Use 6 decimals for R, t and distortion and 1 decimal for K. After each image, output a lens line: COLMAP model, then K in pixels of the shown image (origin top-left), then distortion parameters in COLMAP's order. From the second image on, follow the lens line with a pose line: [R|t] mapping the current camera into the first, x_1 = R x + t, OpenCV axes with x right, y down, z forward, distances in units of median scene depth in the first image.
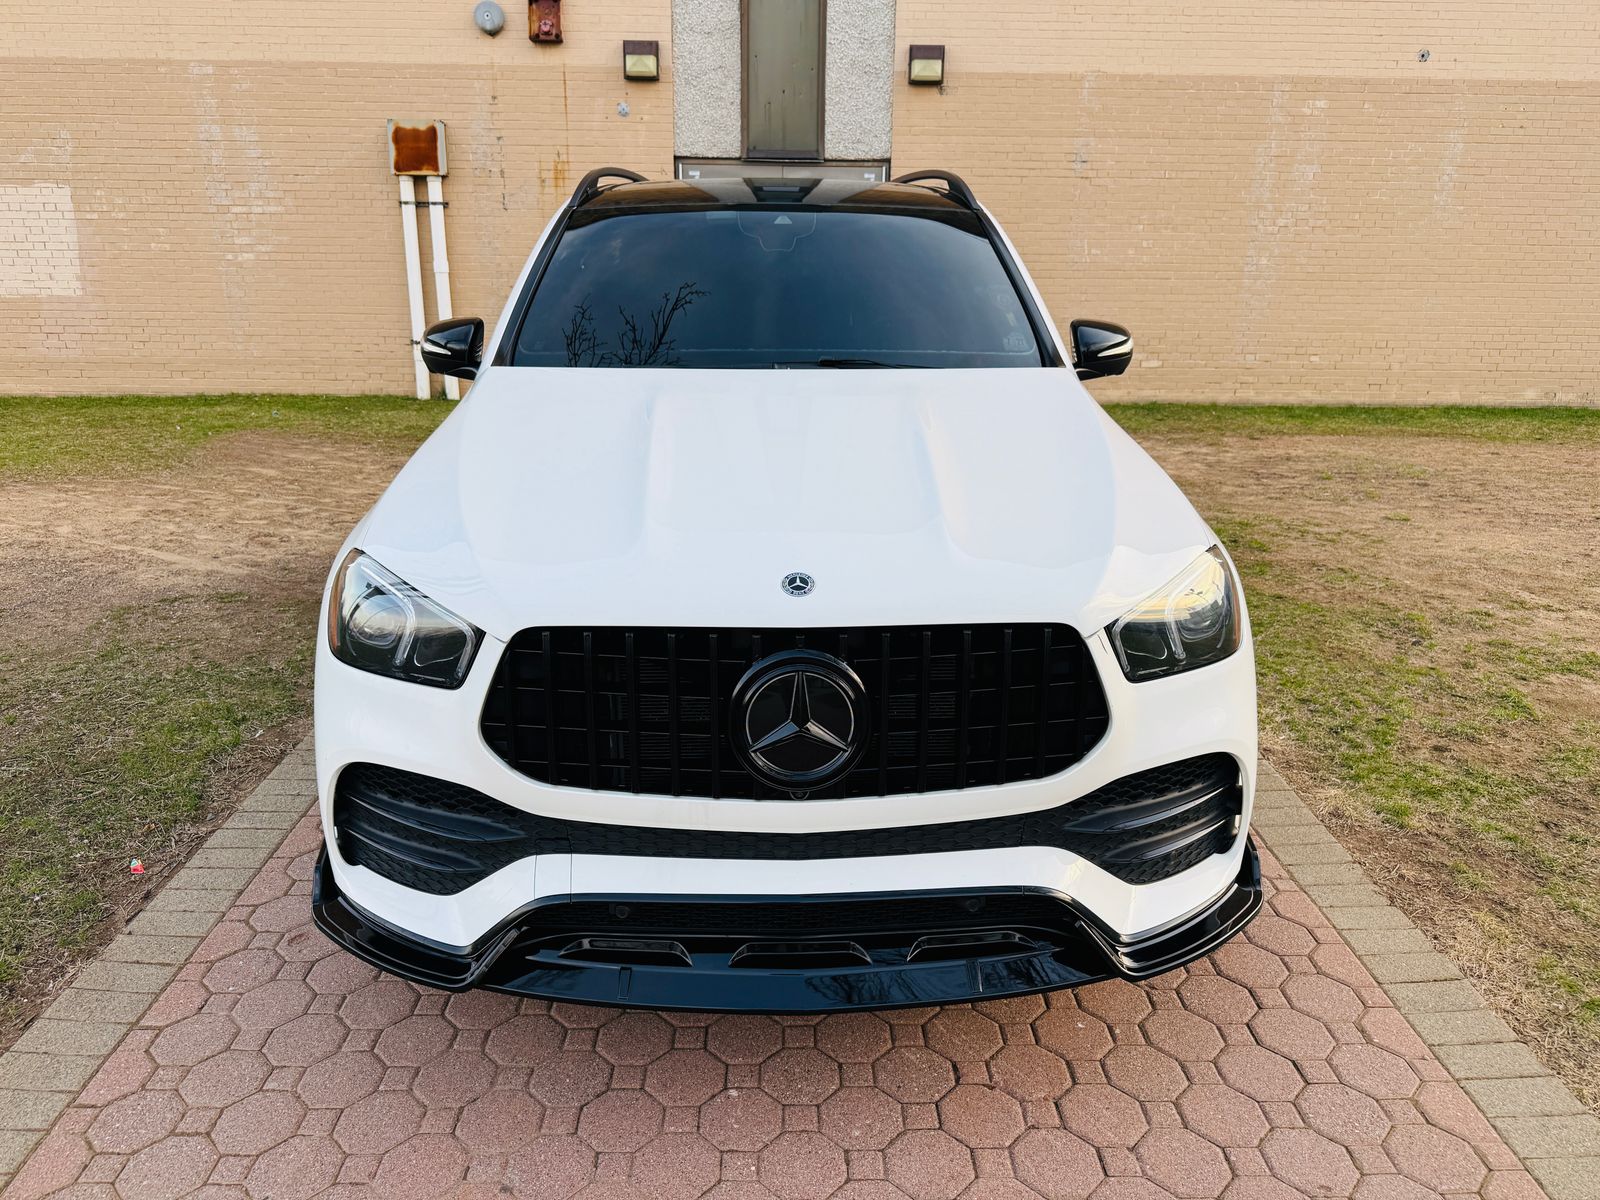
lens RADIAL K [[1129.3, 0, 800.0], [0, 1129.3, 600.0], [0, 0, 1]] dist [0.013525, -0.021663]
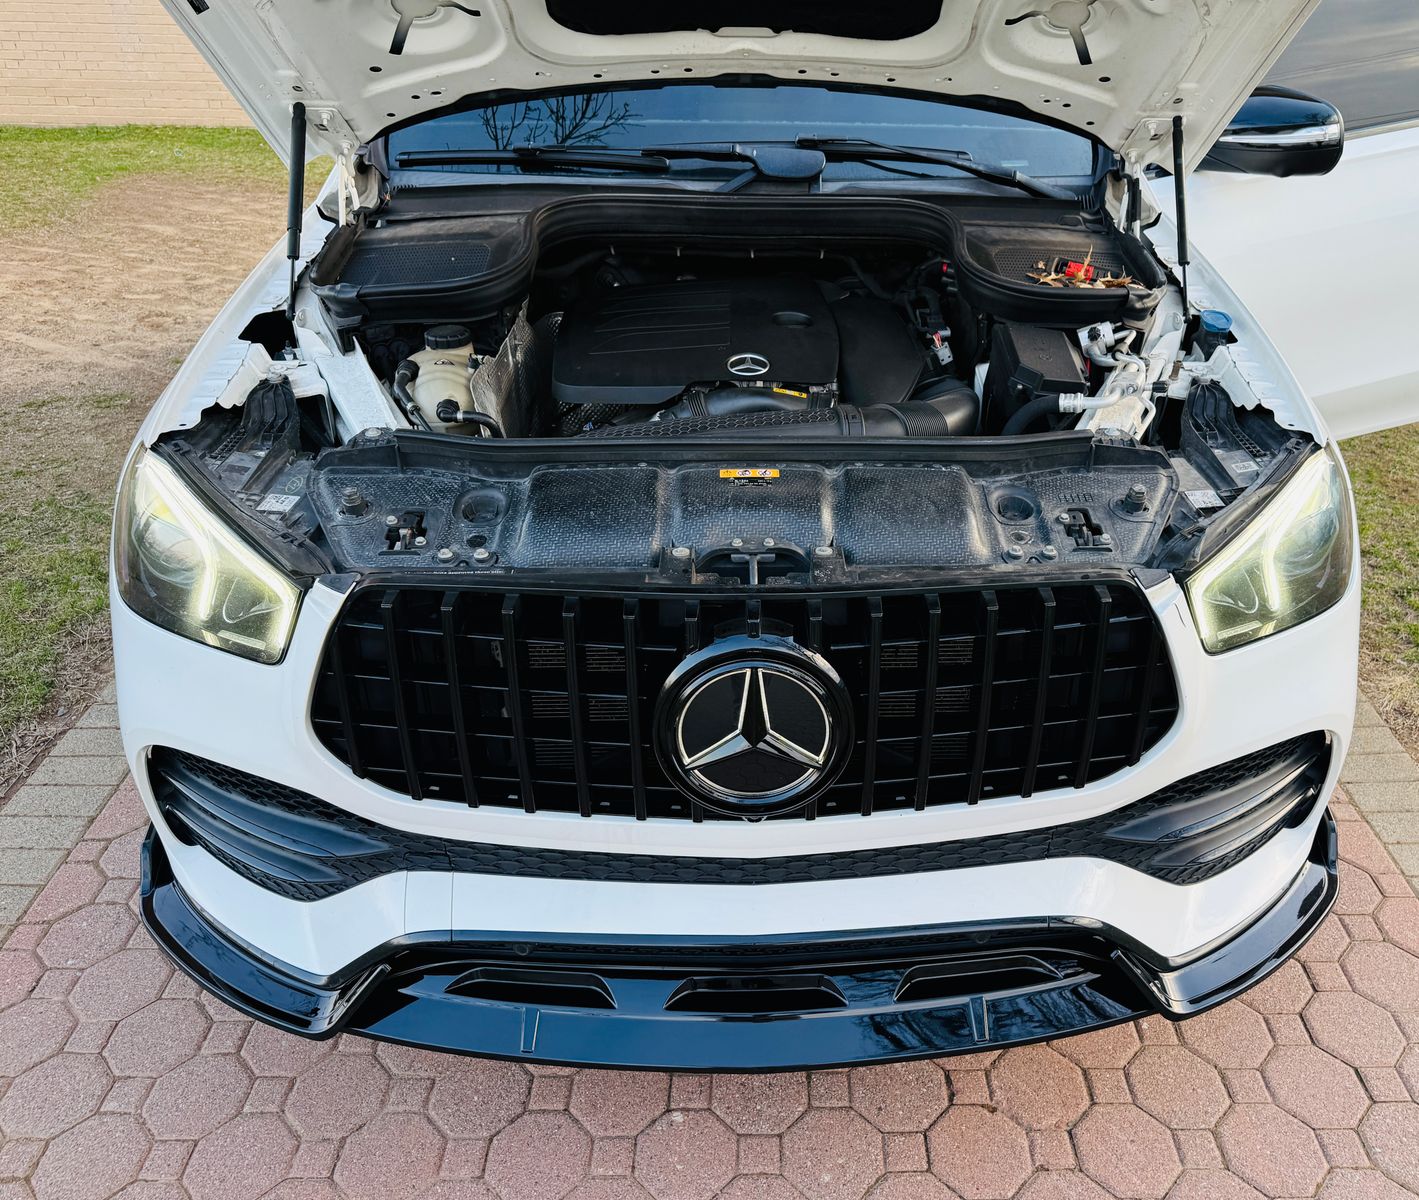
lens RADIAL K [[1166.4, 0, 798.6], [0, 1166.4, 602.0], [0, 0, 1]] dist [0.005988, -0.009366]
pose [[0.999919, 0.006972, 0.010670, 0.011644], [-0.009077, 0.977191, 0.212170, -0.074255], [-0.008947, -0.212250, 0.977174, 0.171339]]
